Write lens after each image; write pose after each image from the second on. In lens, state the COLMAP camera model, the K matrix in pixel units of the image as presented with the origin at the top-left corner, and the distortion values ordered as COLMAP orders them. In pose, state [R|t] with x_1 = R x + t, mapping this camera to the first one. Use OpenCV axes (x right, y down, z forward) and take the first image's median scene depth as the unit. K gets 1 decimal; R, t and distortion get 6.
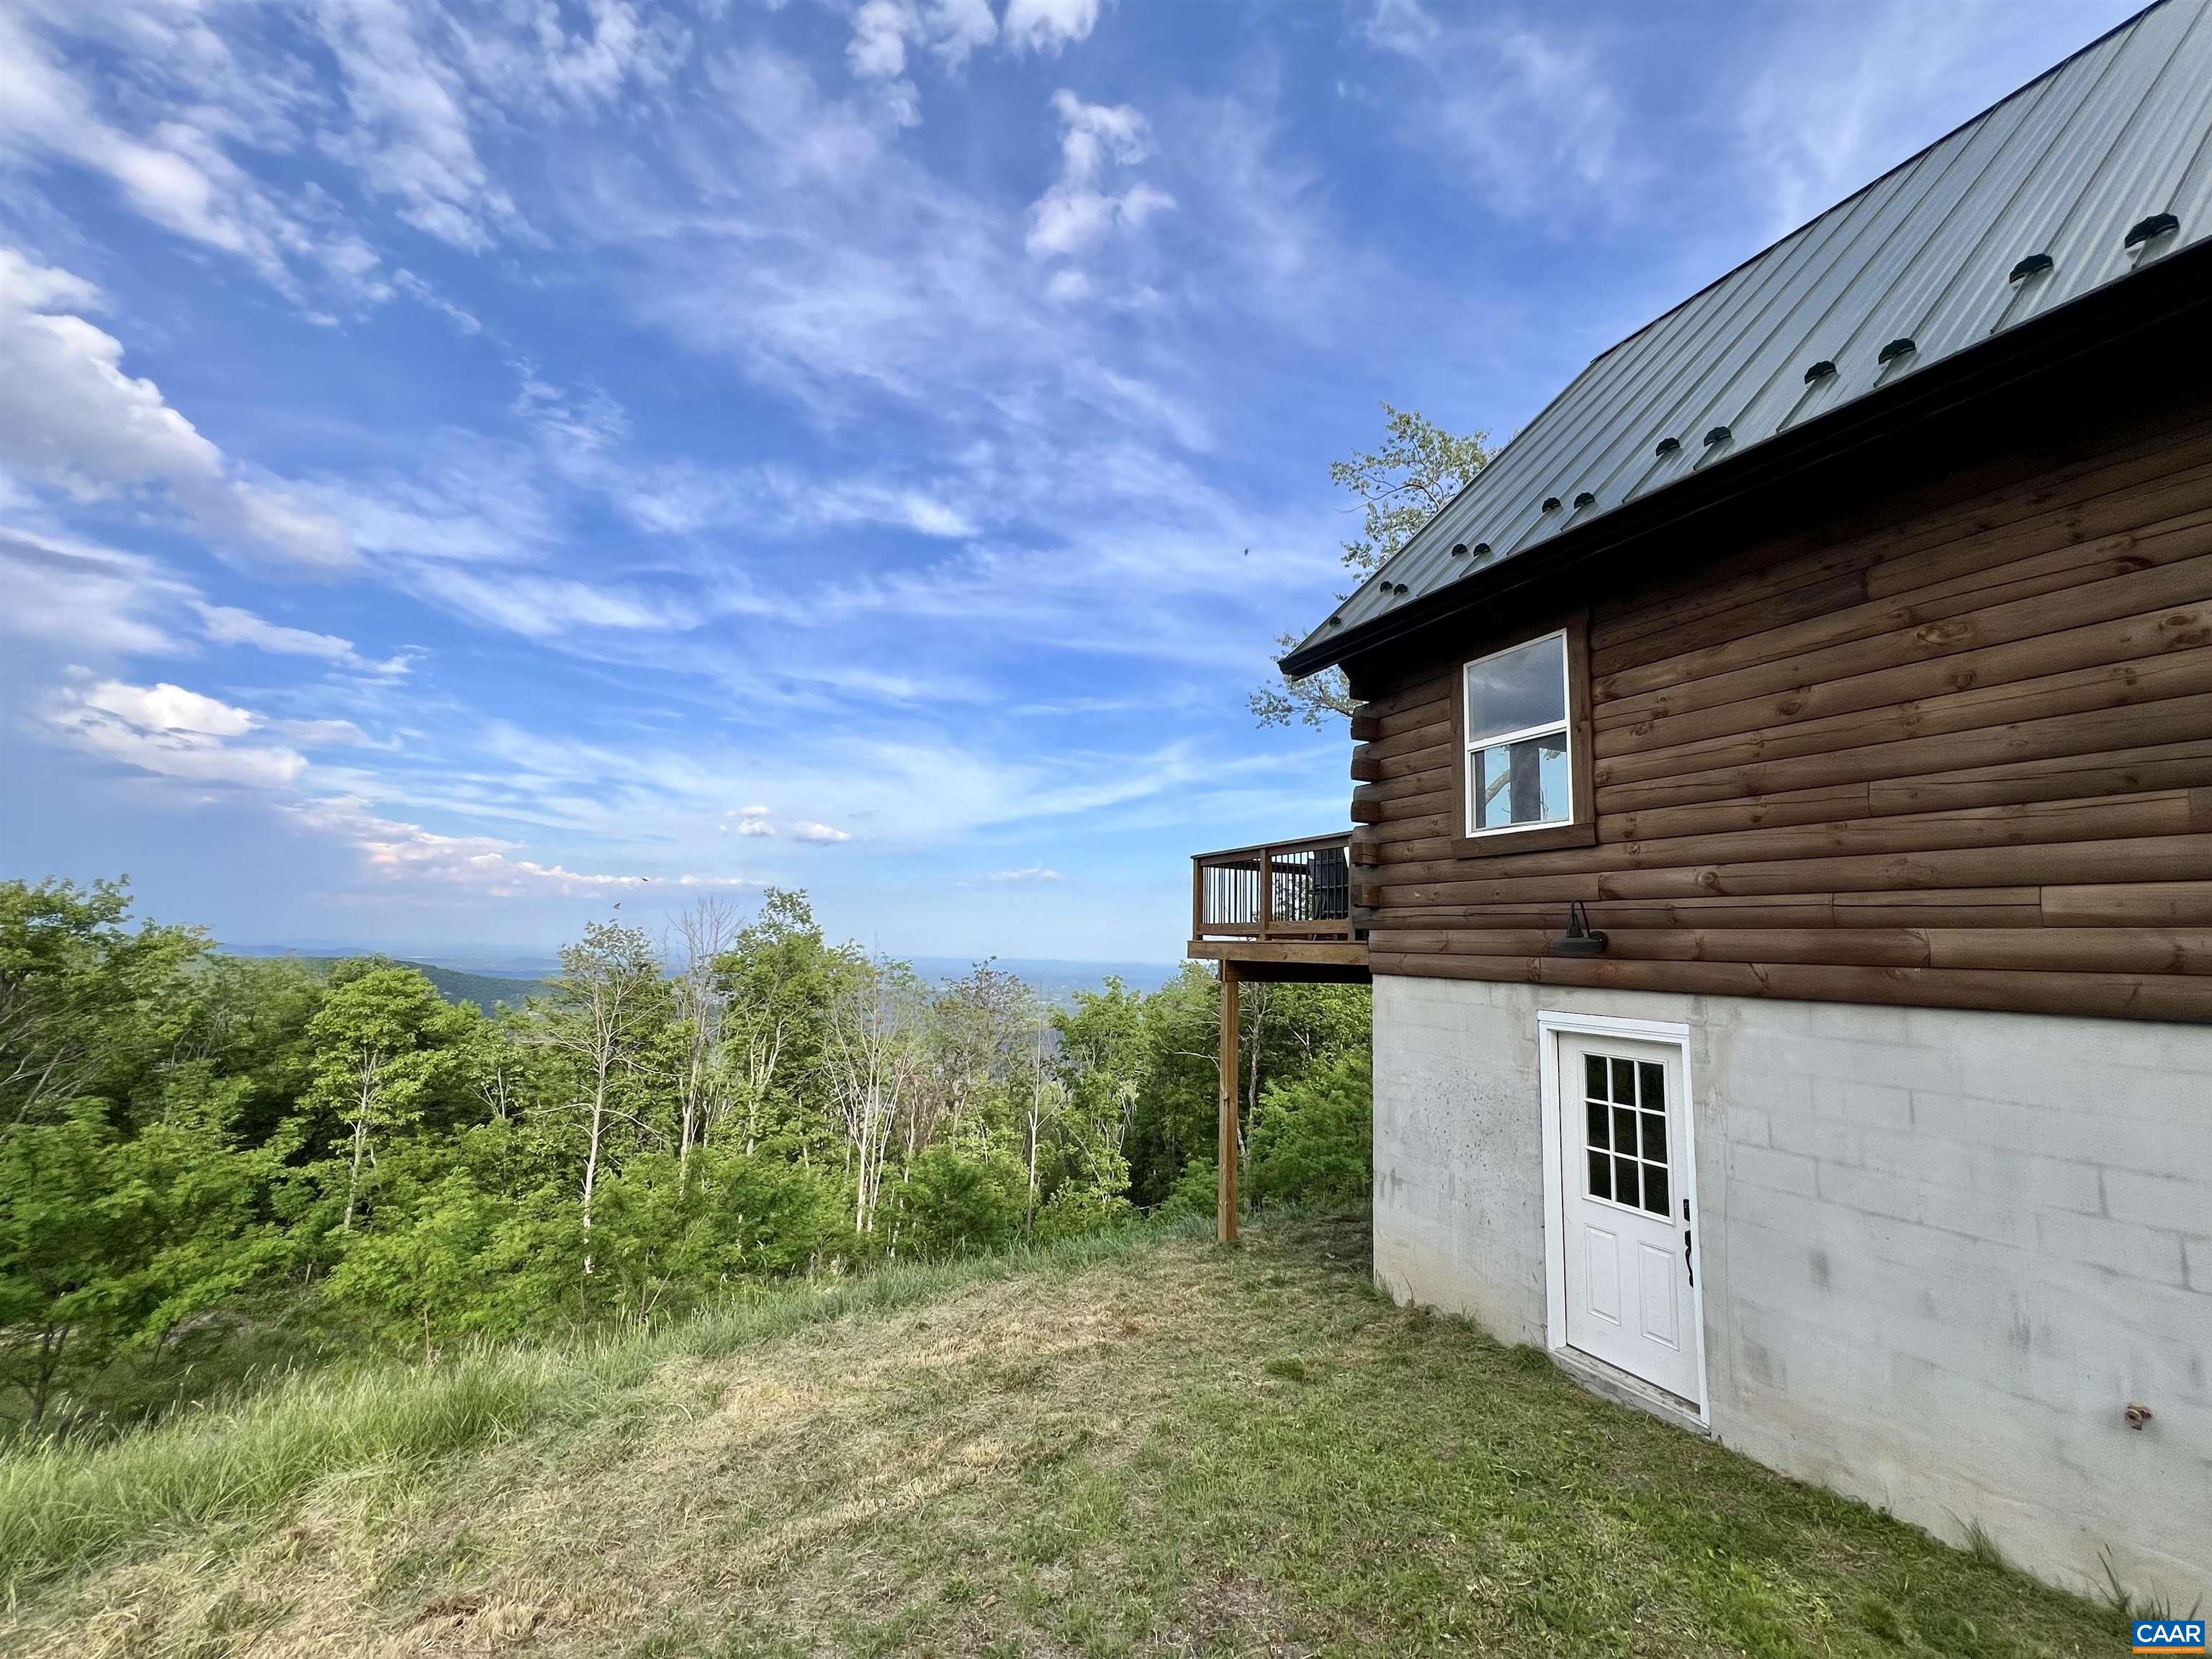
lens RADIAL K [[884.7, 0, 1094.1], [0, 884.7, 834.3], [0, 0, 1]] dist [-0.002173, 0.000180]
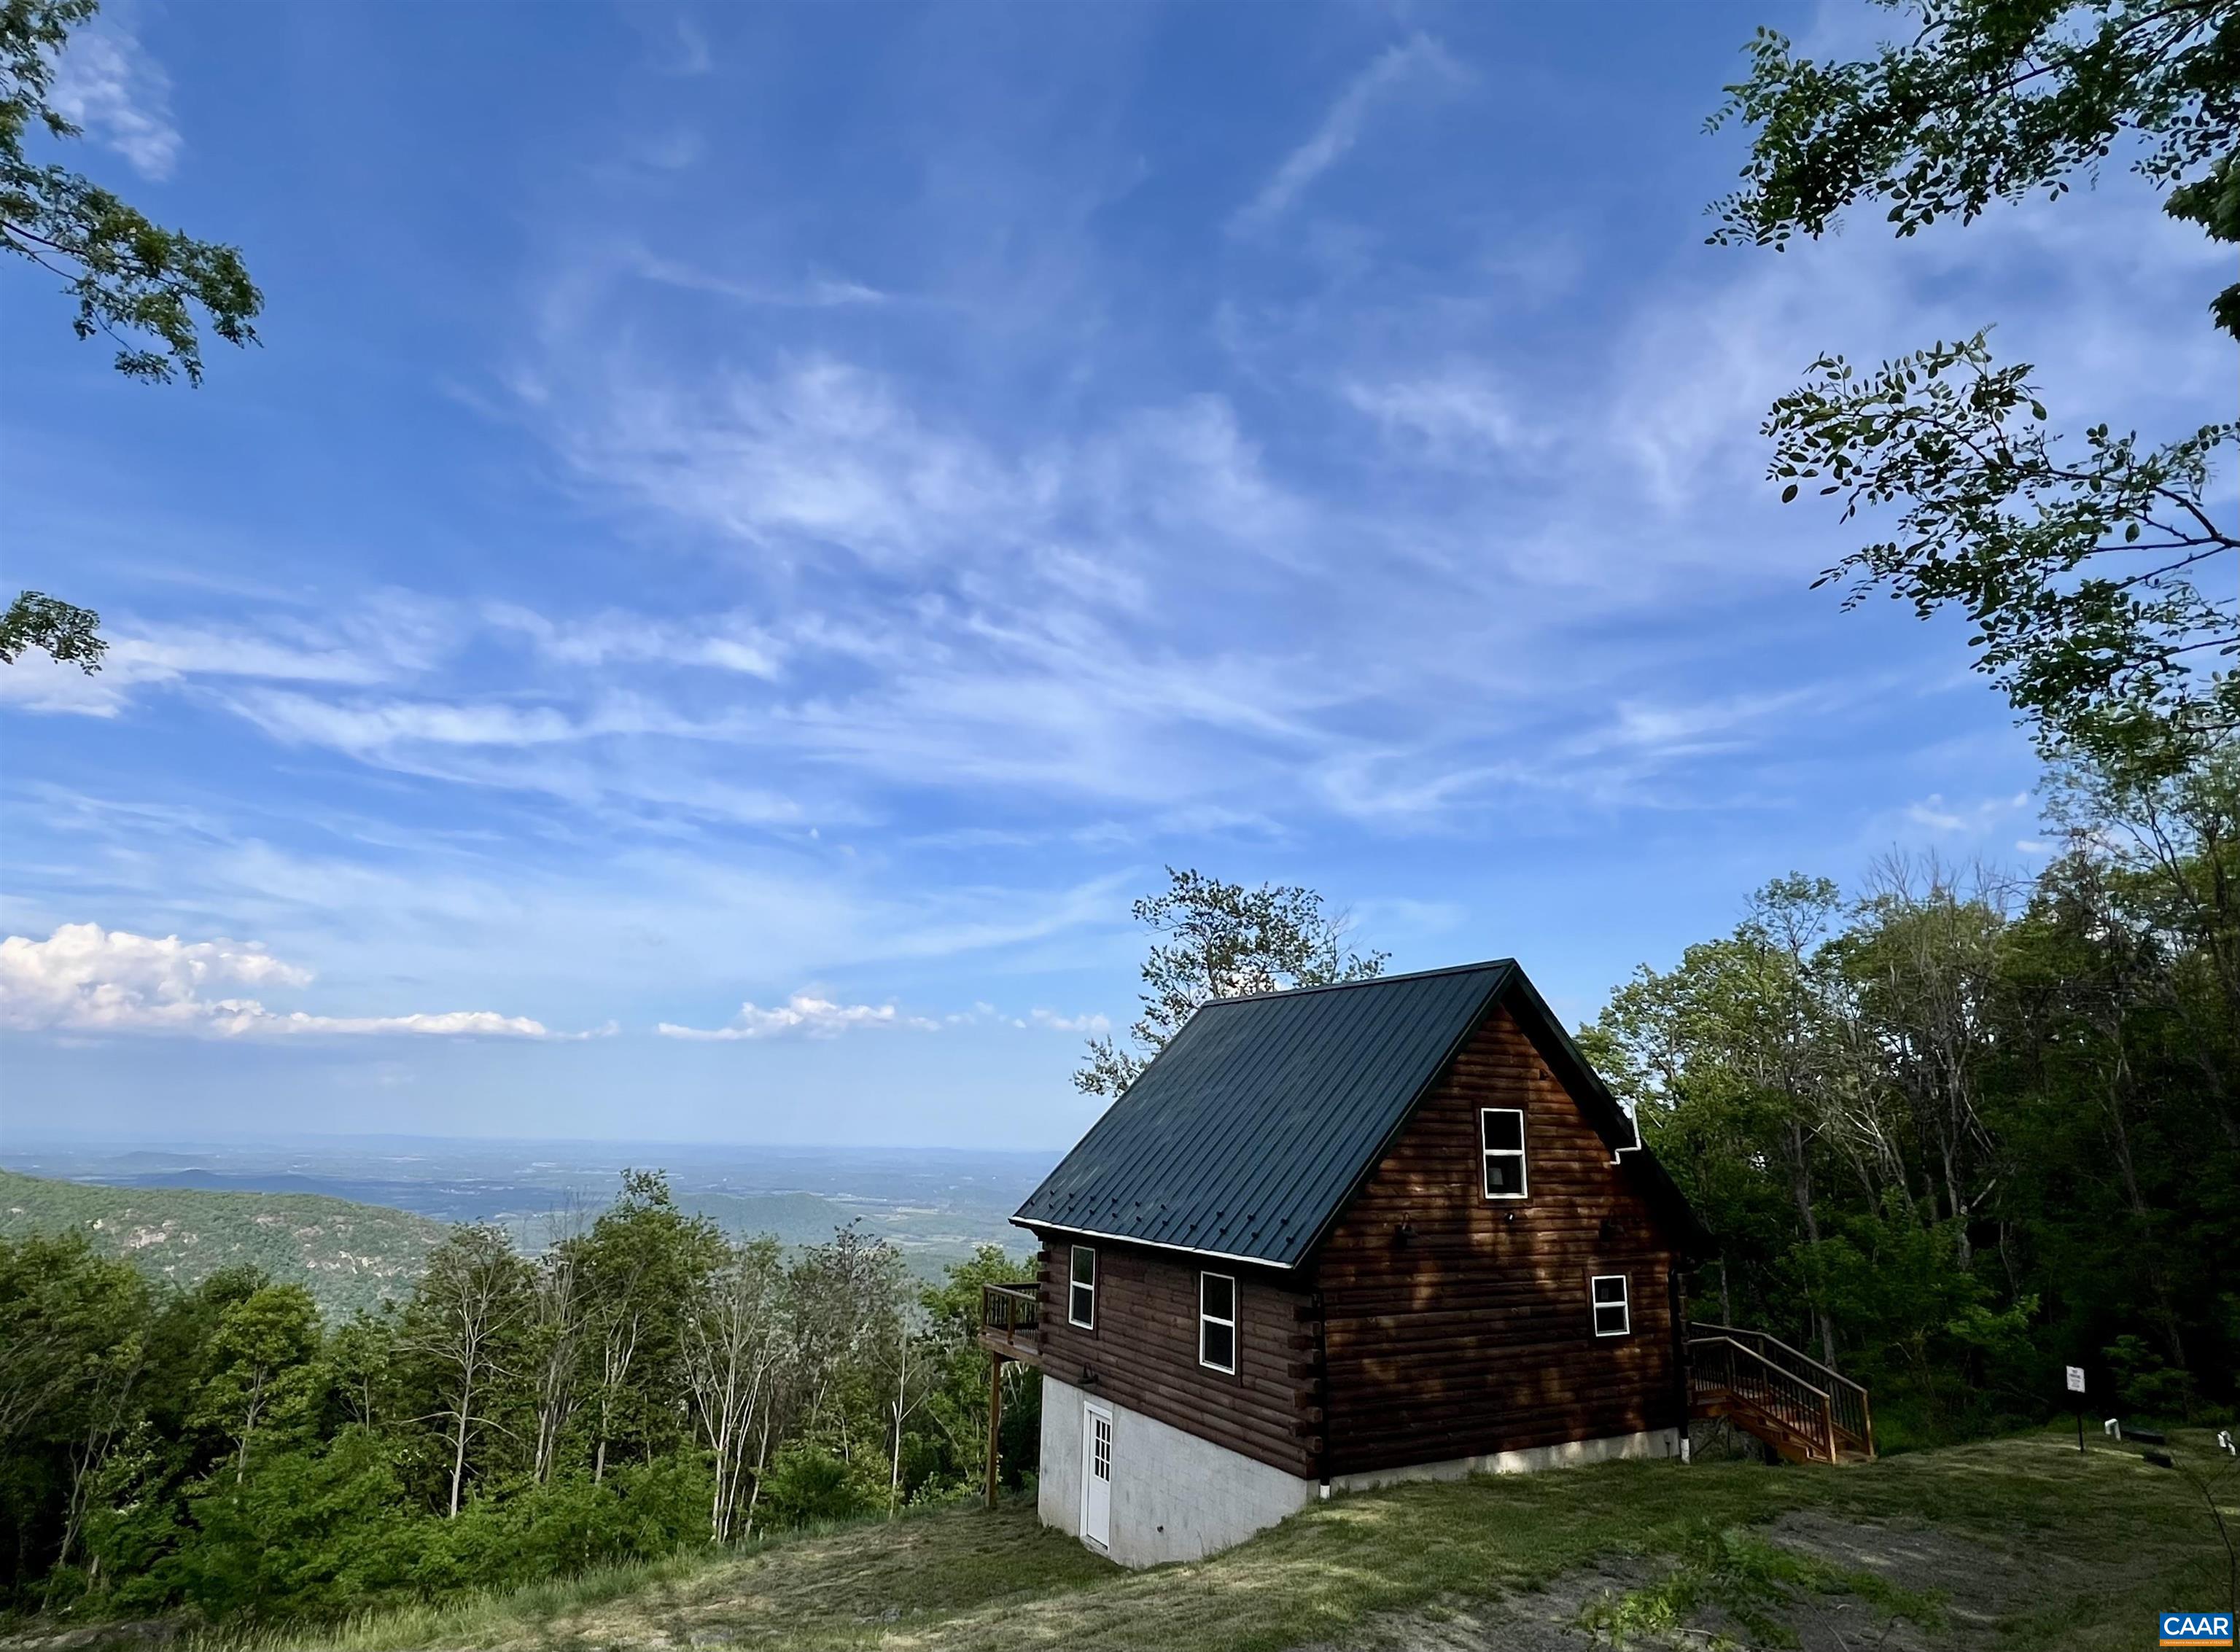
lens RADIAL K [[1203.8, 0, 1120.0], [0, 1203.8, 826.0], [0, 0, 1]] dist [0.002803, -0.001849]
pose [[0.995141, 0.020787, 0.096245, 0.229218], [-0.009032, 0.992611, -0.121005, -1.056123], [-0.098049, 0.119548, 0.987975, -2.729356]]
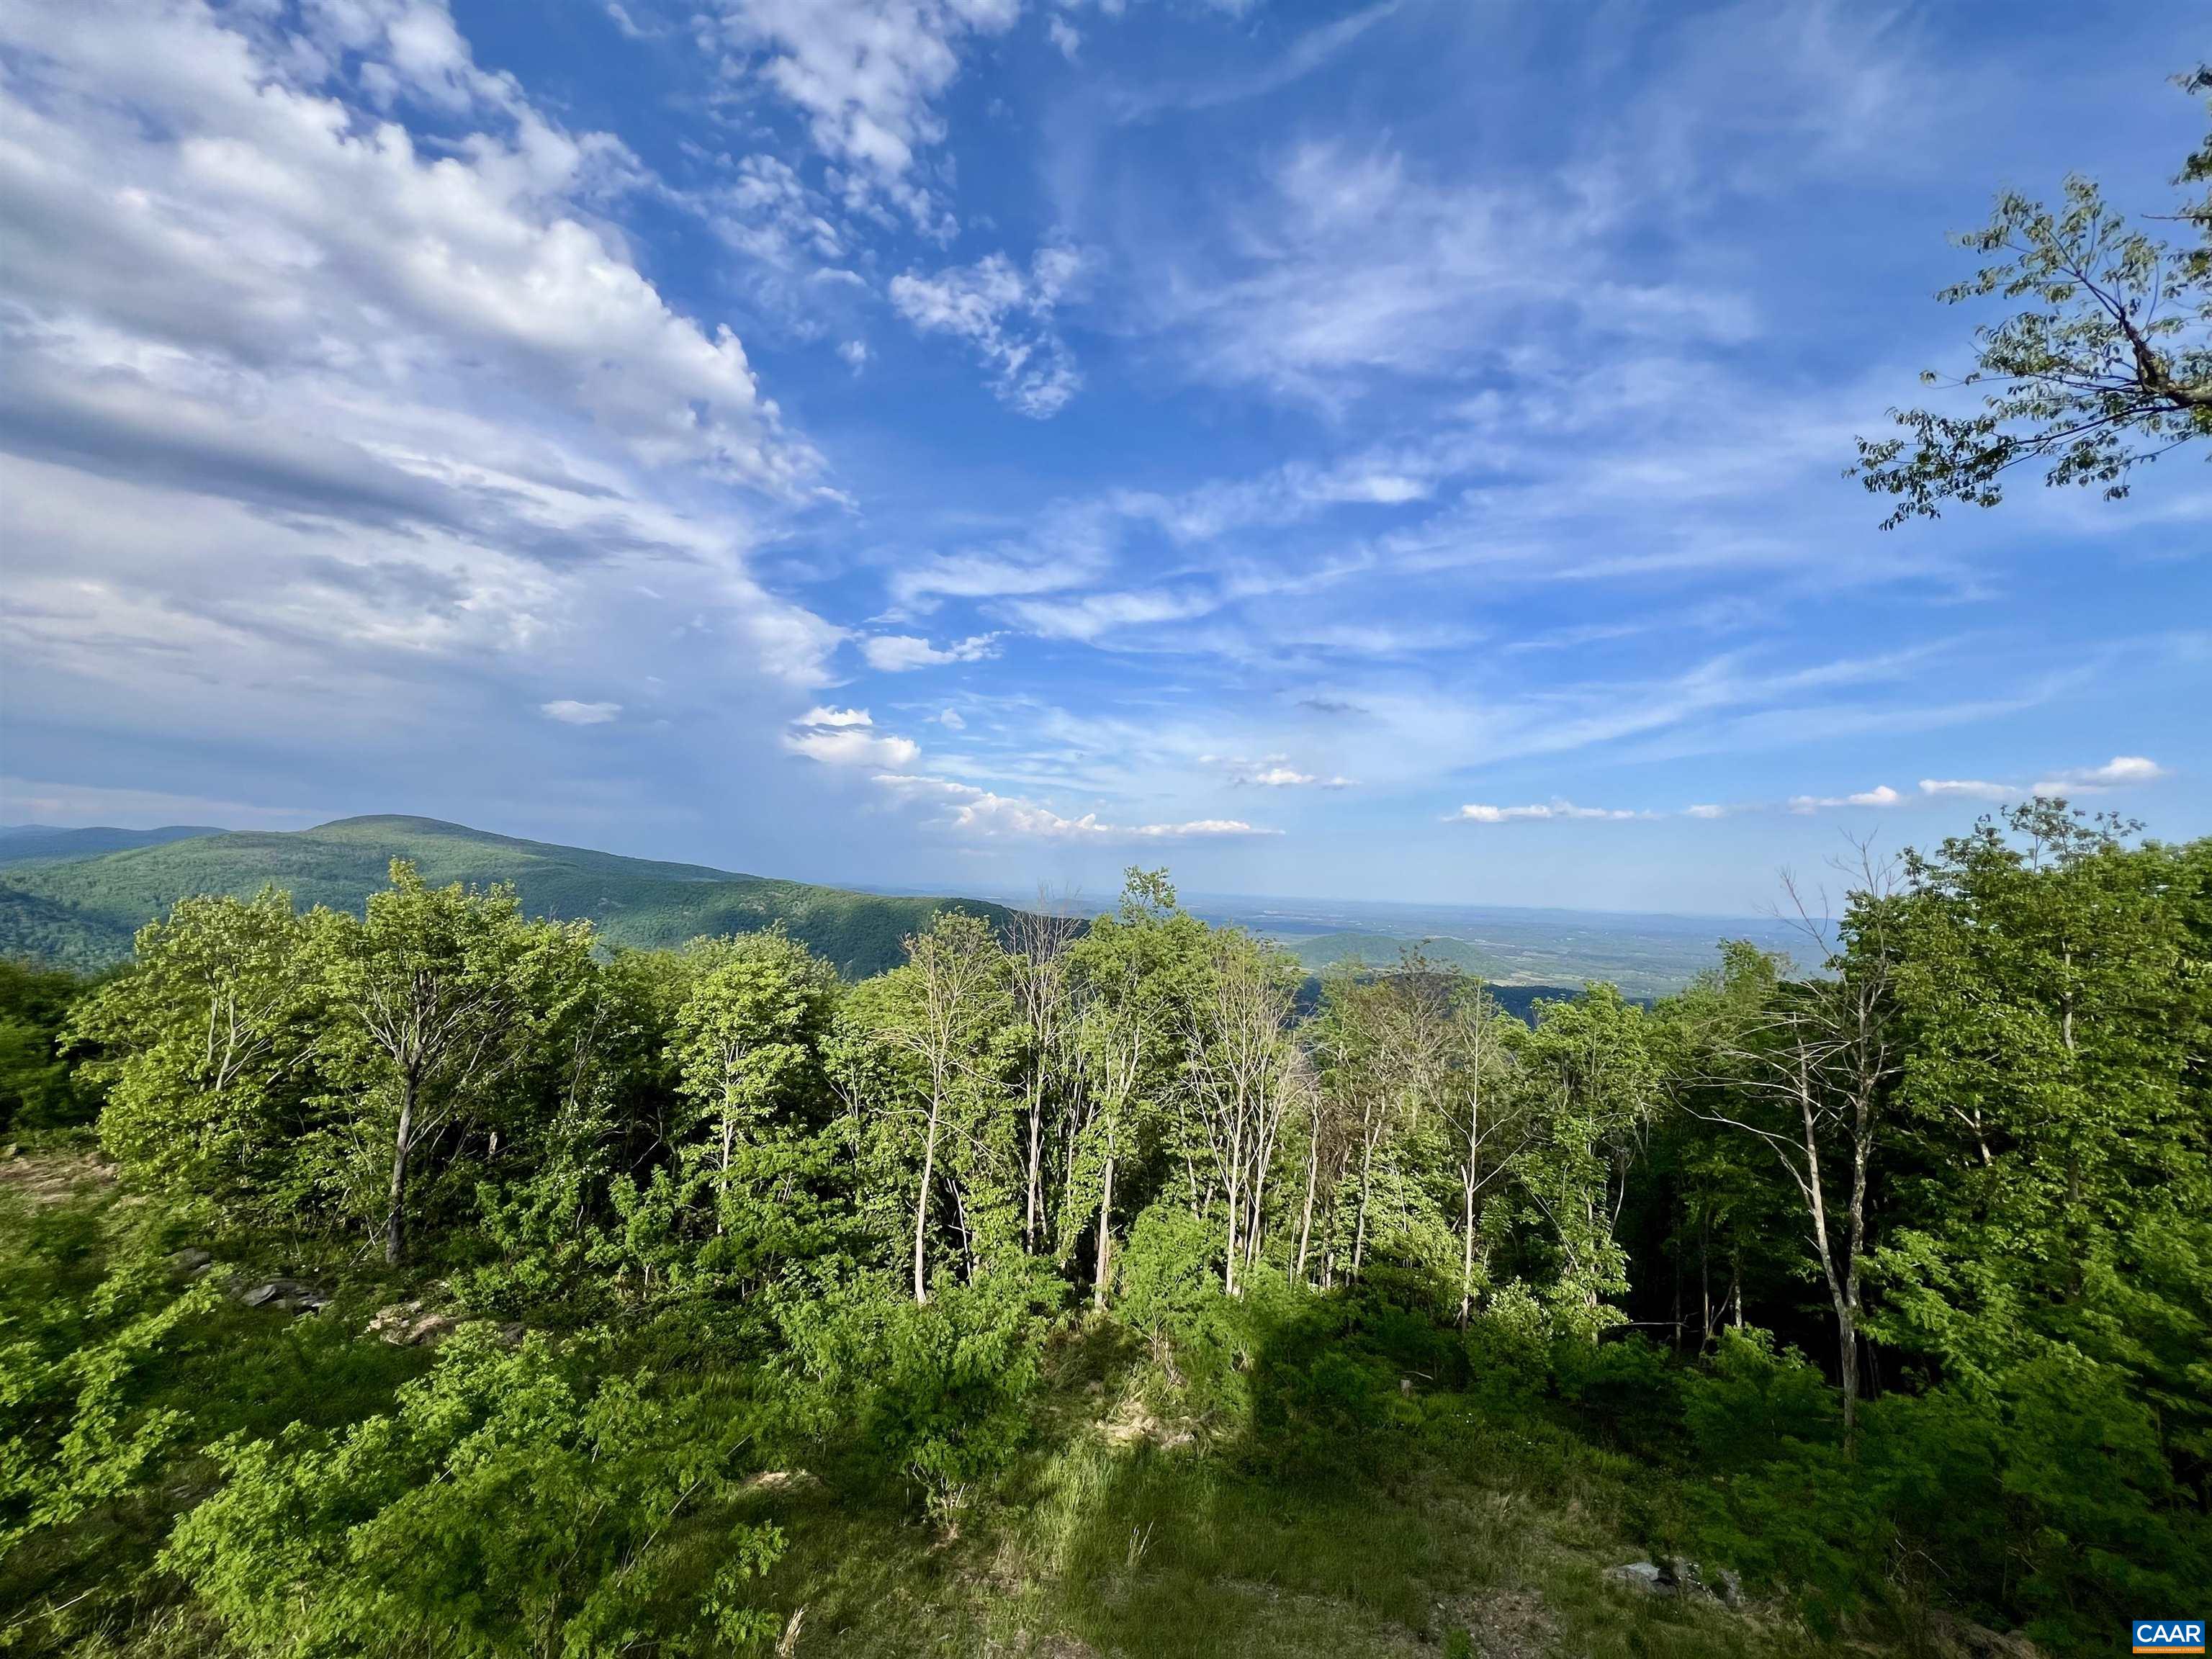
lens RADIAL K [[883.8, 0, 1094.2], [0, 883.8, 825.5], [0, 0, 1]] dist [0.010157, -0.000058]
pose [[0.870954, -0.031712, -0.490340, 0.212579], [0.052503, 0.998208, 0.028699, -0.044620], [0.488551, -0.050740, 0.871059, 1.508763]]
